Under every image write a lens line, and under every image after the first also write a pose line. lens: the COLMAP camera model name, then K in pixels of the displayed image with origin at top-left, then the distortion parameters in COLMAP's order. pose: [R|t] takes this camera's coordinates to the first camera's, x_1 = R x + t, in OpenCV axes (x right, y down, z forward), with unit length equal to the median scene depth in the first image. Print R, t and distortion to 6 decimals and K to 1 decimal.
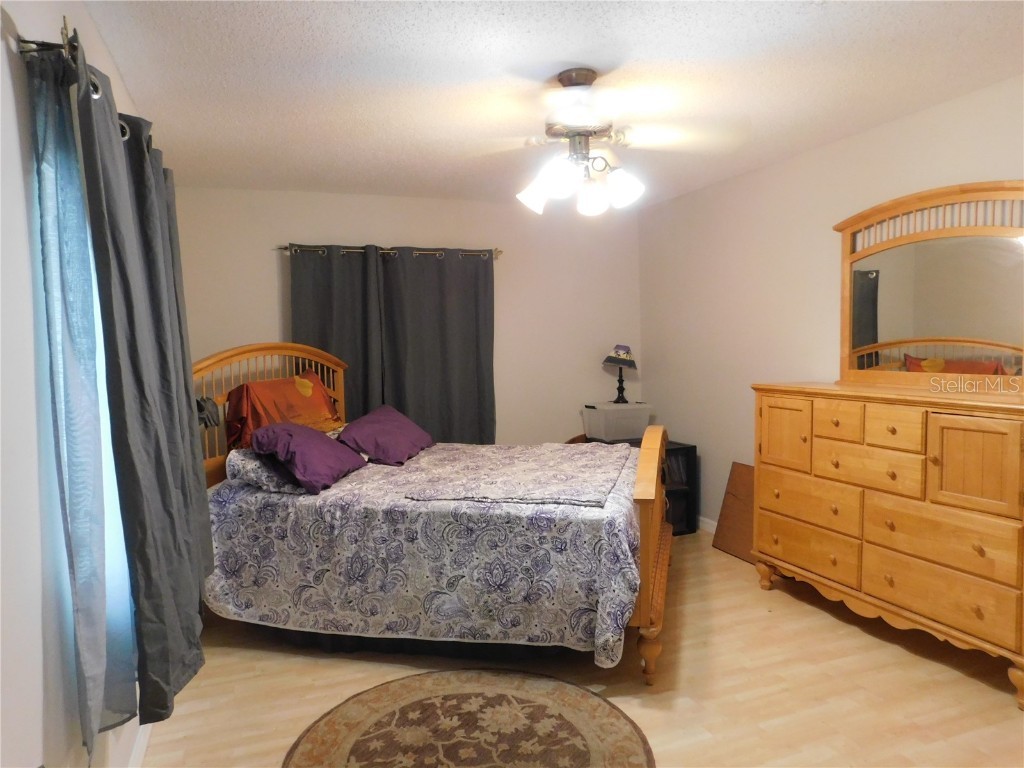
lens RADIAL K [[688.8, 0, 512.0], [0, 688.8, 384.0], [0, 0, 1]] dist [-0.060040, 0.060463]
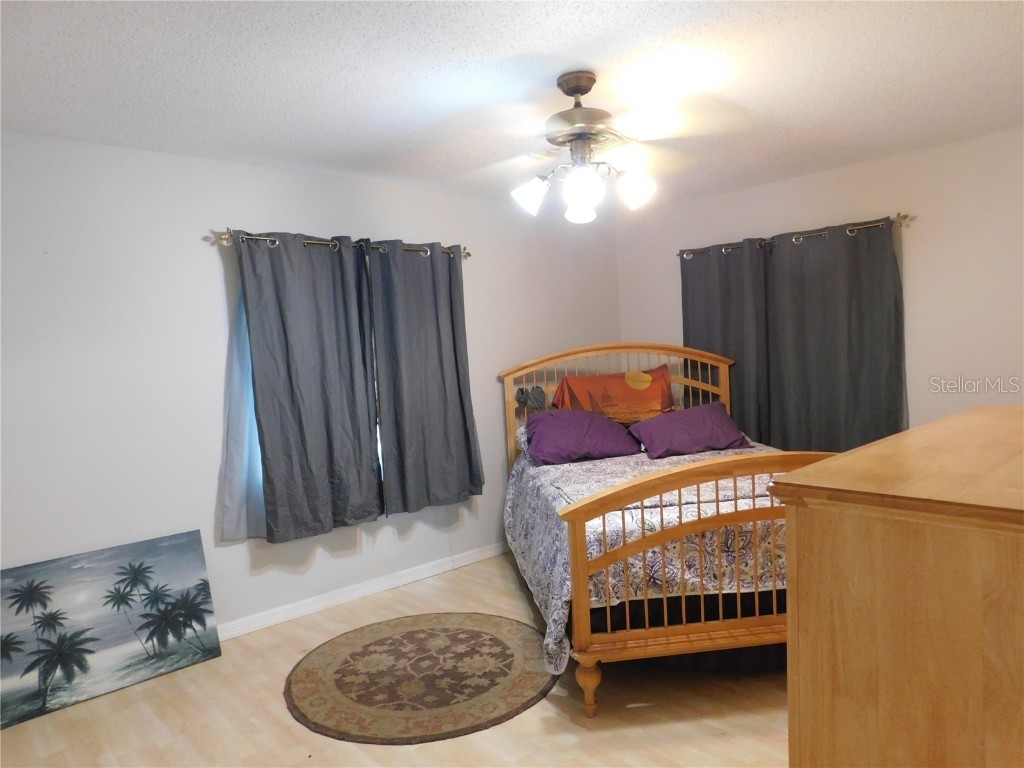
lens RADIAL K [[688.8, 0, 512.0], [0, 688.8, 384.0], [0, 0, 1]] dist [-0.060040, 0.060463]
pose [[0.362932, 0.035753, -0.931130, 1.040018], [-0.025544, 0.999270, 0.028413, -0.027818], [0.931466, 0.013473, 0.363580, 0.589599]]
